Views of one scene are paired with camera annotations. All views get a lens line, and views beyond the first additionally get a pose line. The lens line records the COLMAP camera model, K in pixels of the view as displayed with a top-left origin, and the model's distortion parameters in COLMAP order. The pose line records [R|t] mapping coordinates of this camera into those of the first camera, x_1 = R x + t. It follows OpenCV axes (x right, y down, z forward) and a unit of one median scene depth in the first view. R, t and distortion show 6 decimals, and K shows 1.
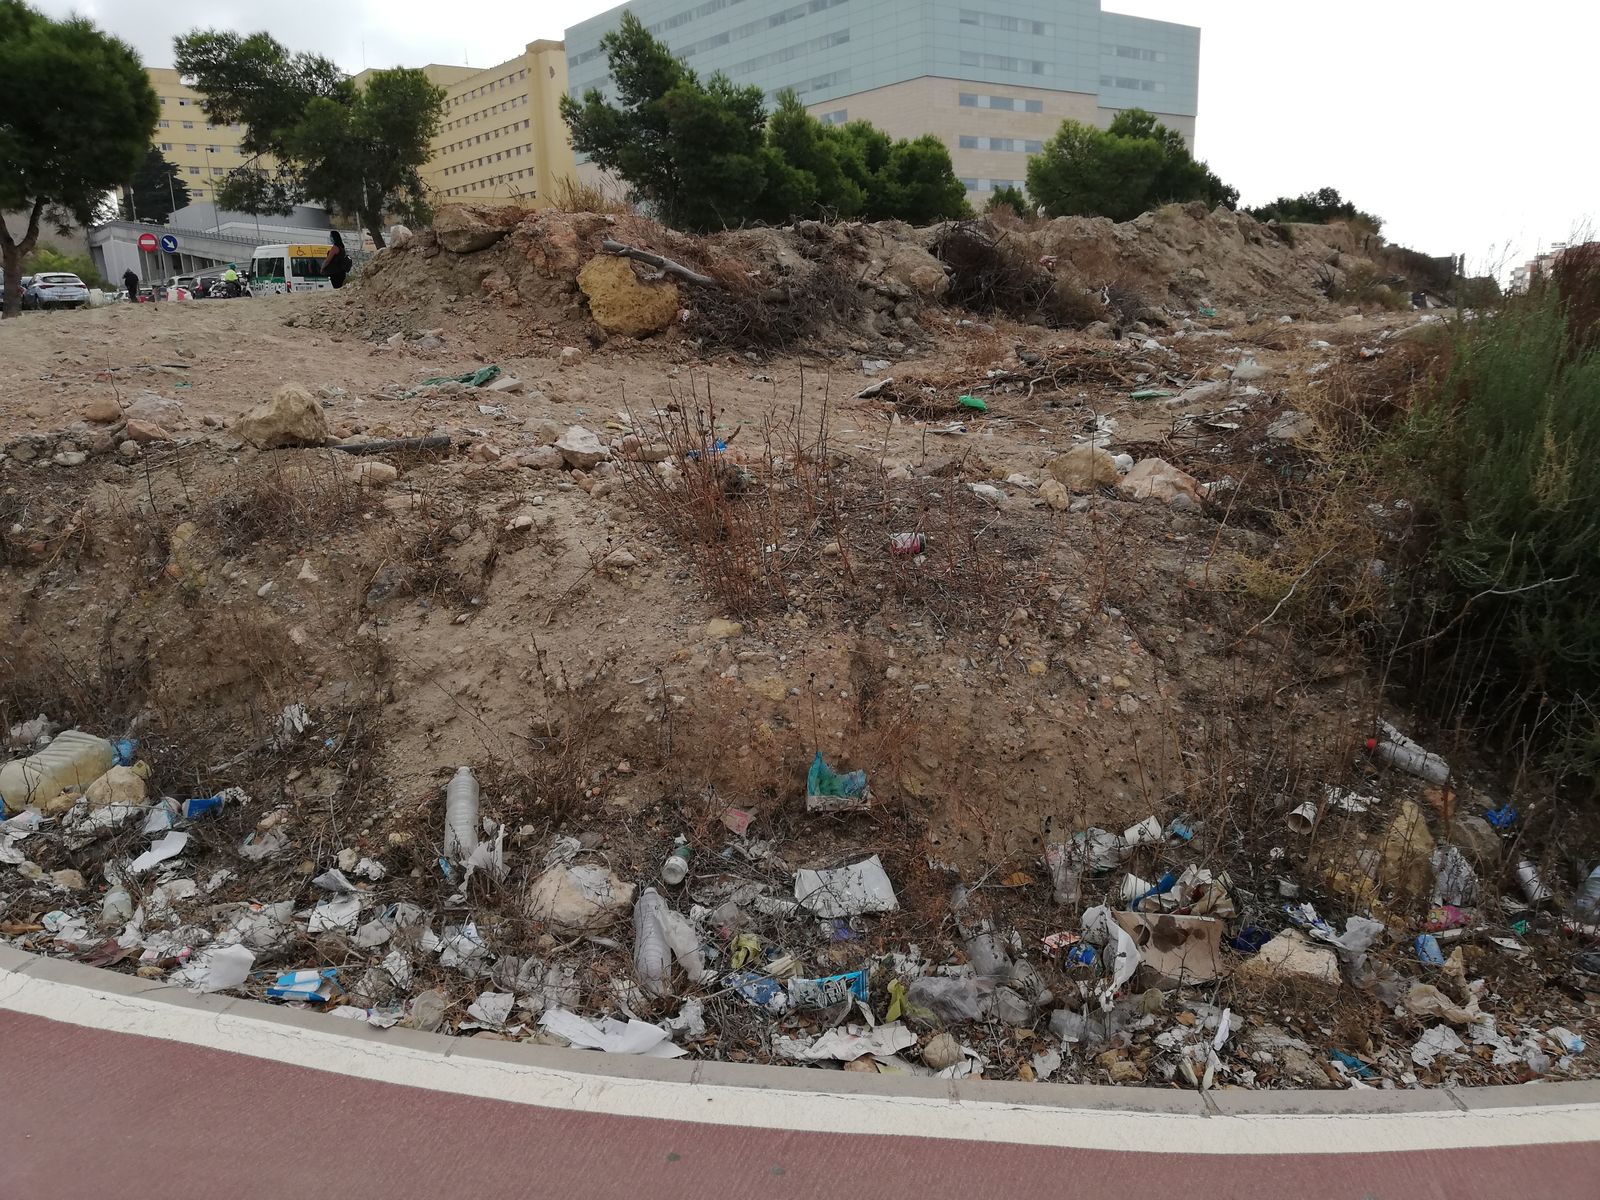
lens RADIAL K [[1212.7, 0, 763.6], [0, 1212.7, 602.0], [0, 0, 1]] dist [0.054830, -0.064320]
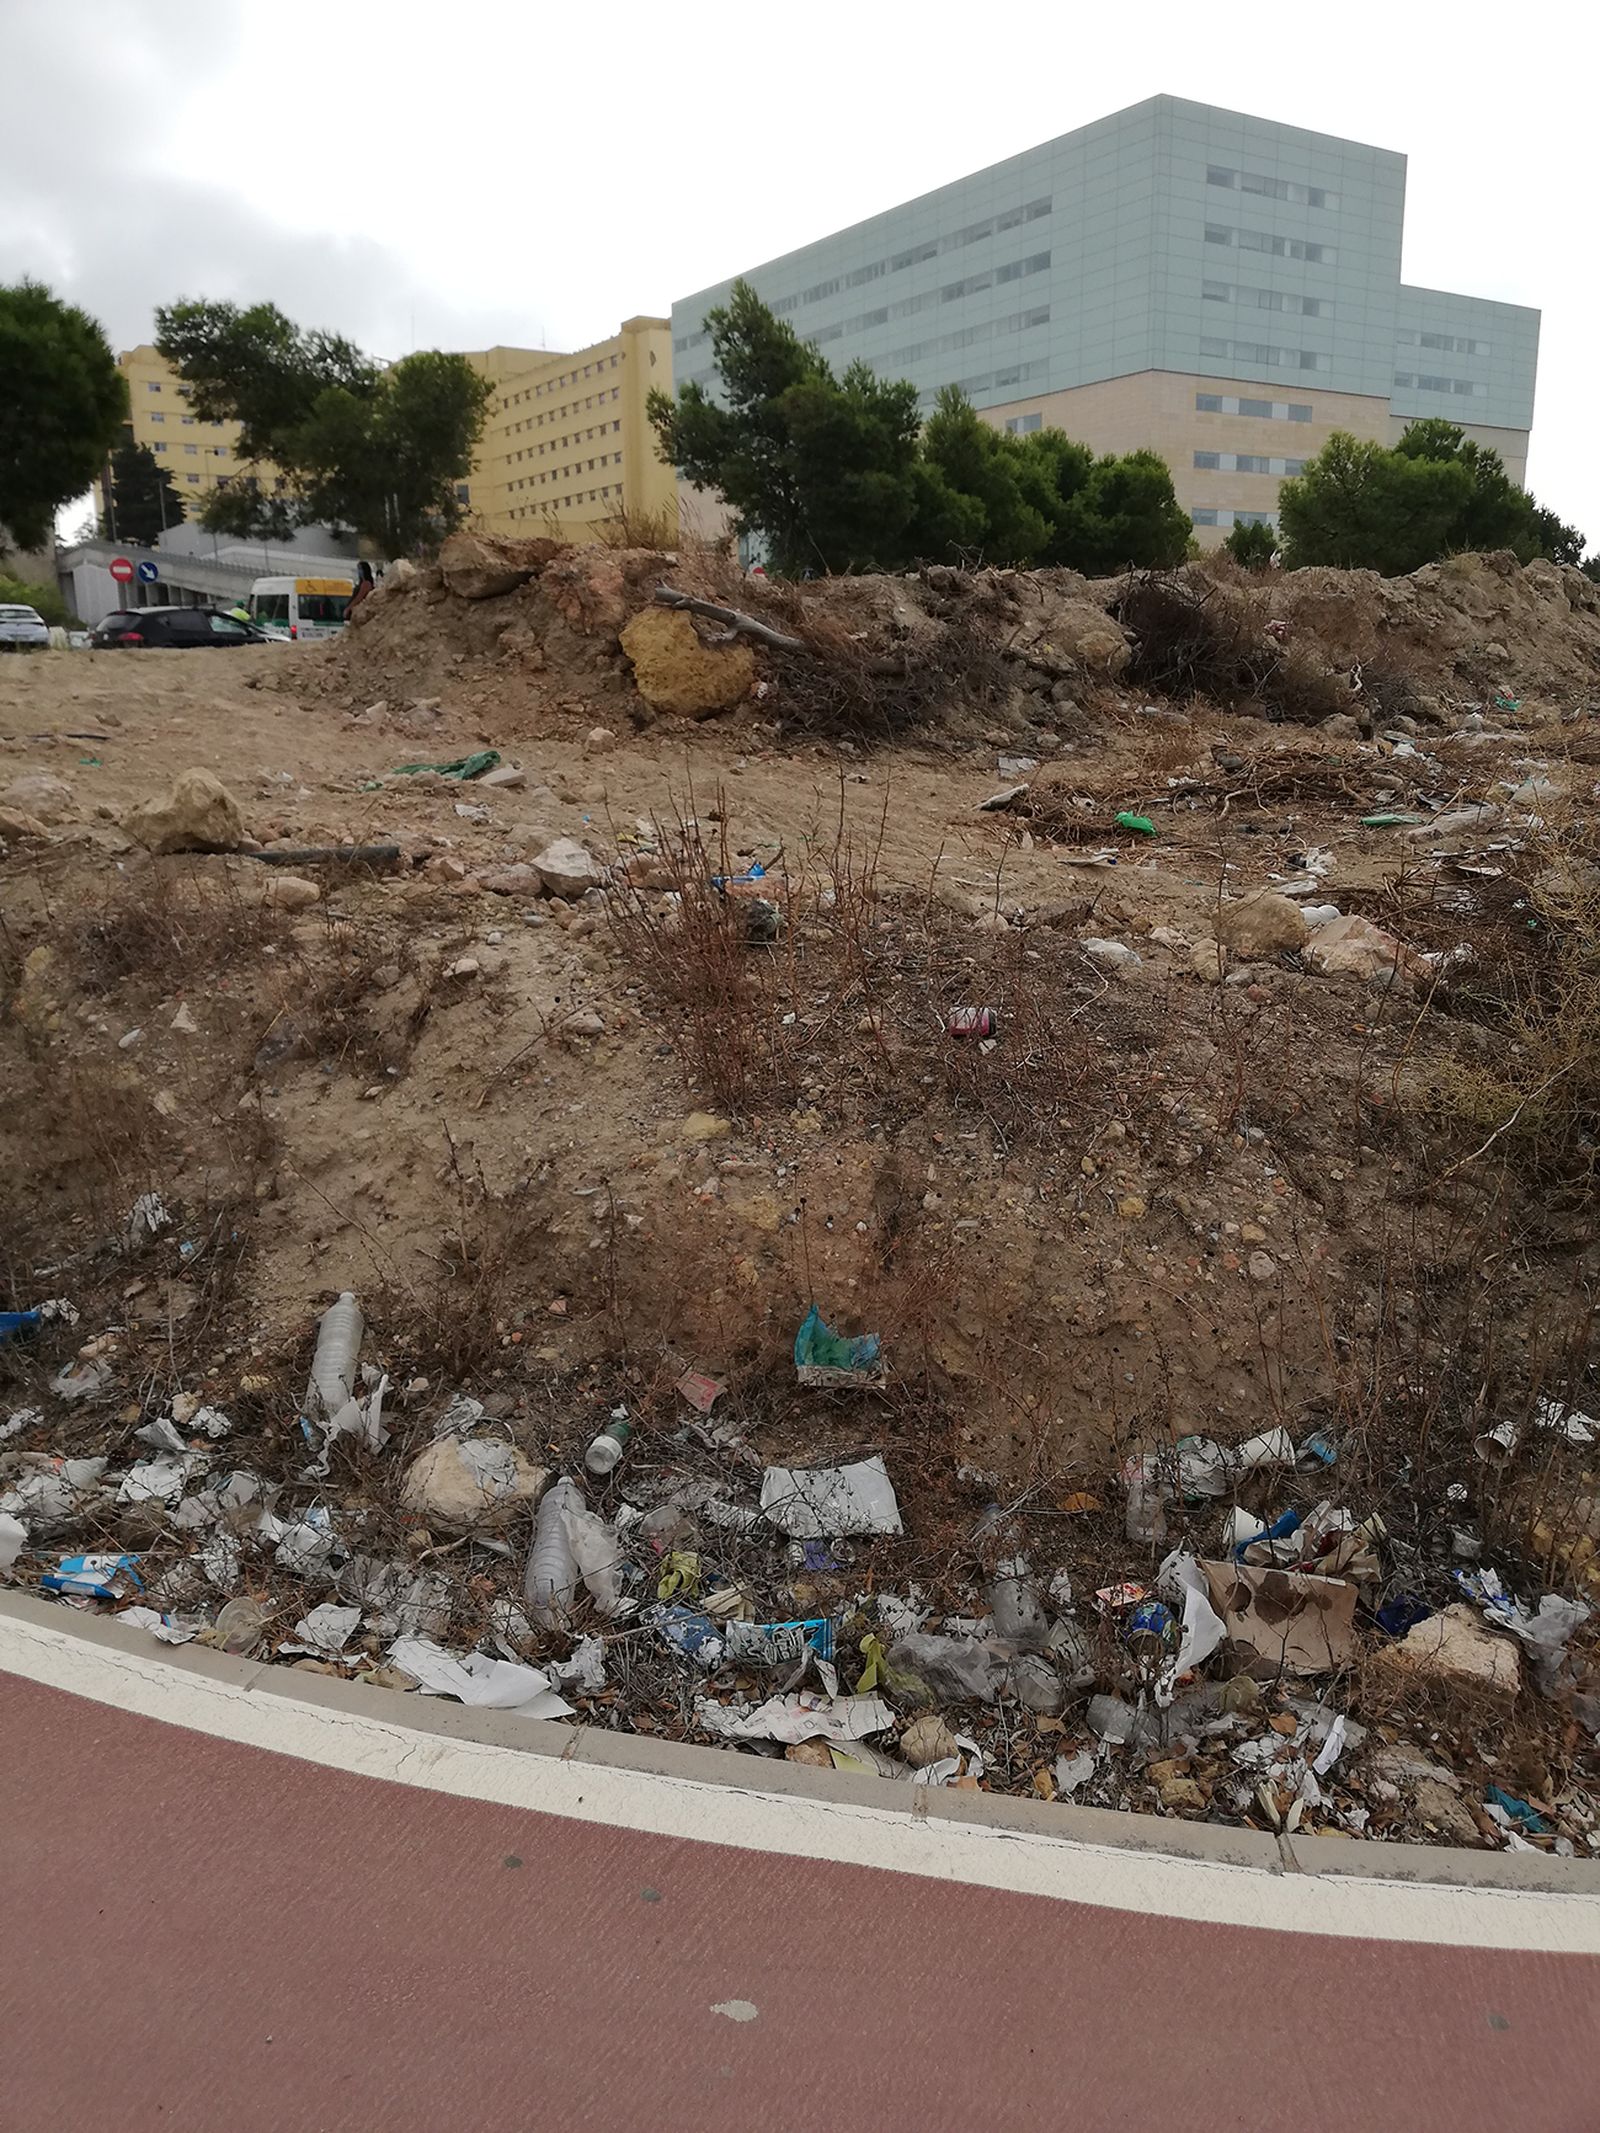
lens RADIAL K [[1616.7, 0, 754.5], [0, 1616.7, 1057.9], [0, 0, 1]] dist [0.054830, -0.064320]
pose [[0.994593, 0.052062, -0.089860, 0.041664], [-0.052459, 0.998621, -0.002062, -0.009834], [0.089629, 0.006765, 0.995952, 0.012551]]
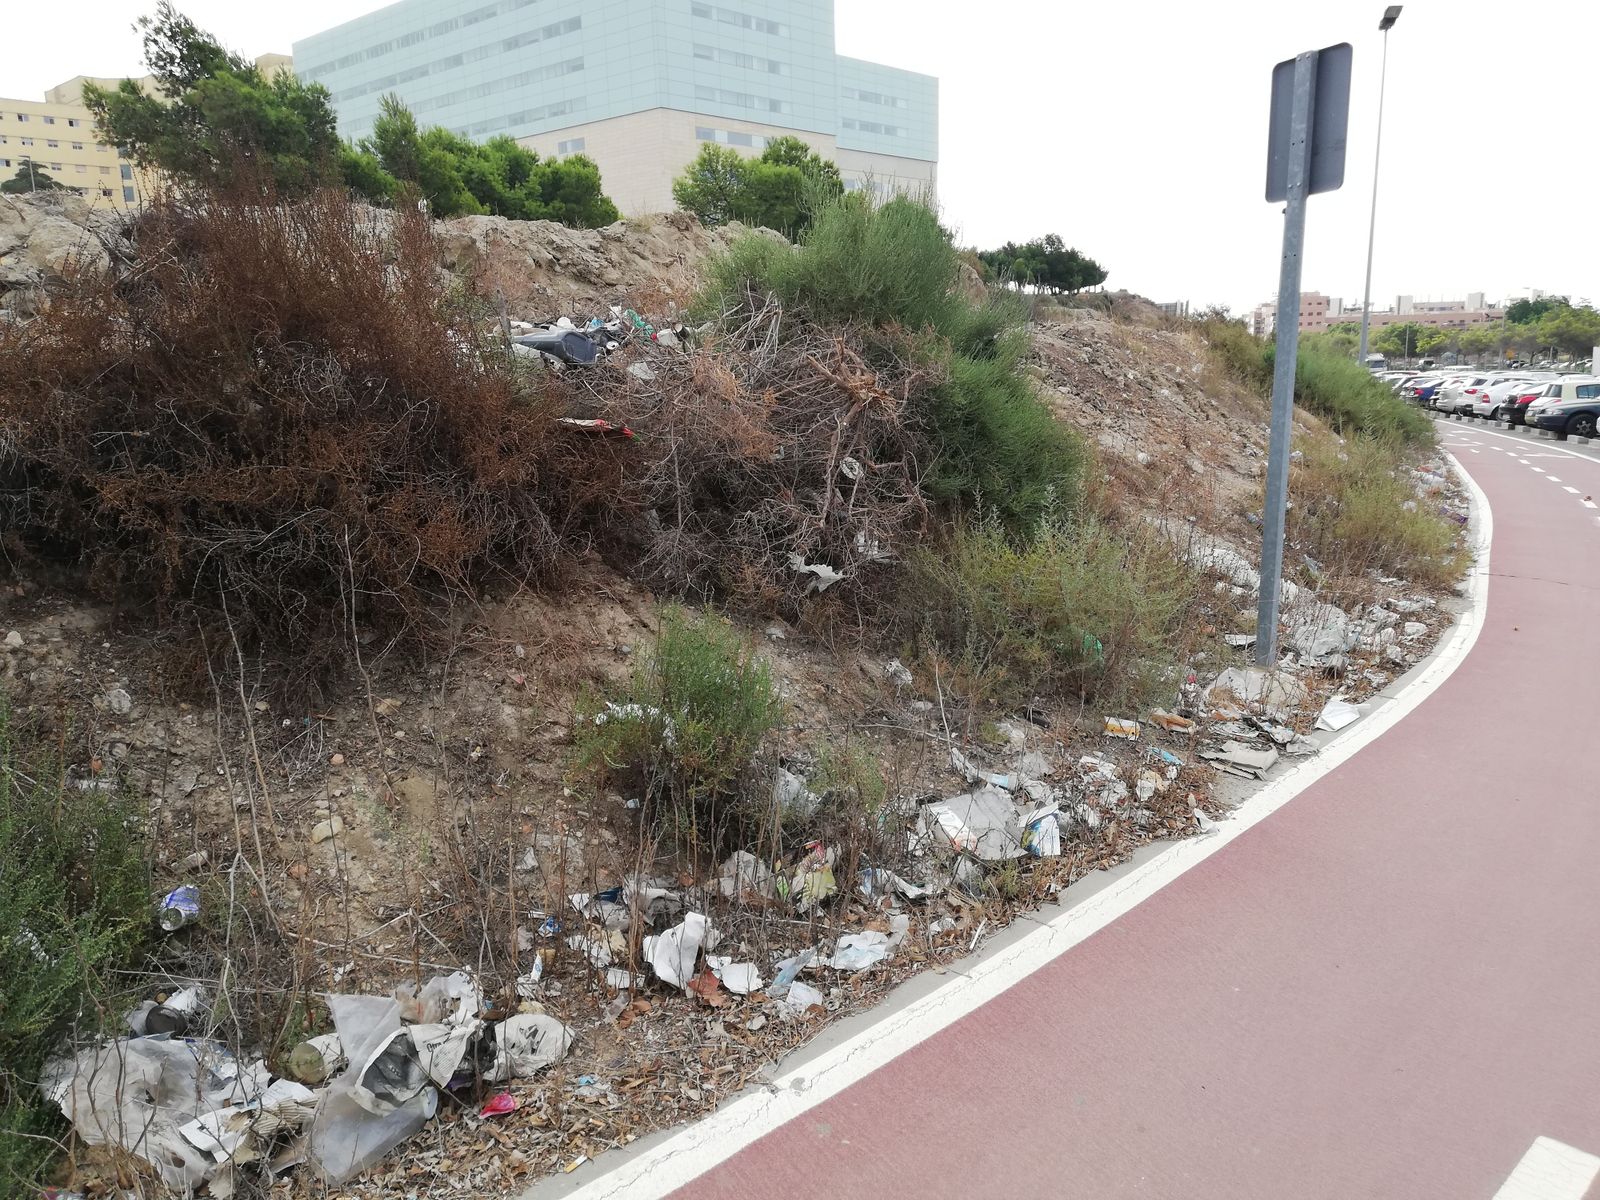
lens RADIAL K [[1212.7, 0, 807.4], [0, 1212.7, 589.7], [0, 0, 1]] dist [0.054830, -0.064320]
pose [[0.985551, -0.020318, 0.168156, 0.675360], [0.027016, 0.998926, -0.037641, -0.030175], [-0.167211, 0.041640, 0.985041, 0.265432]]
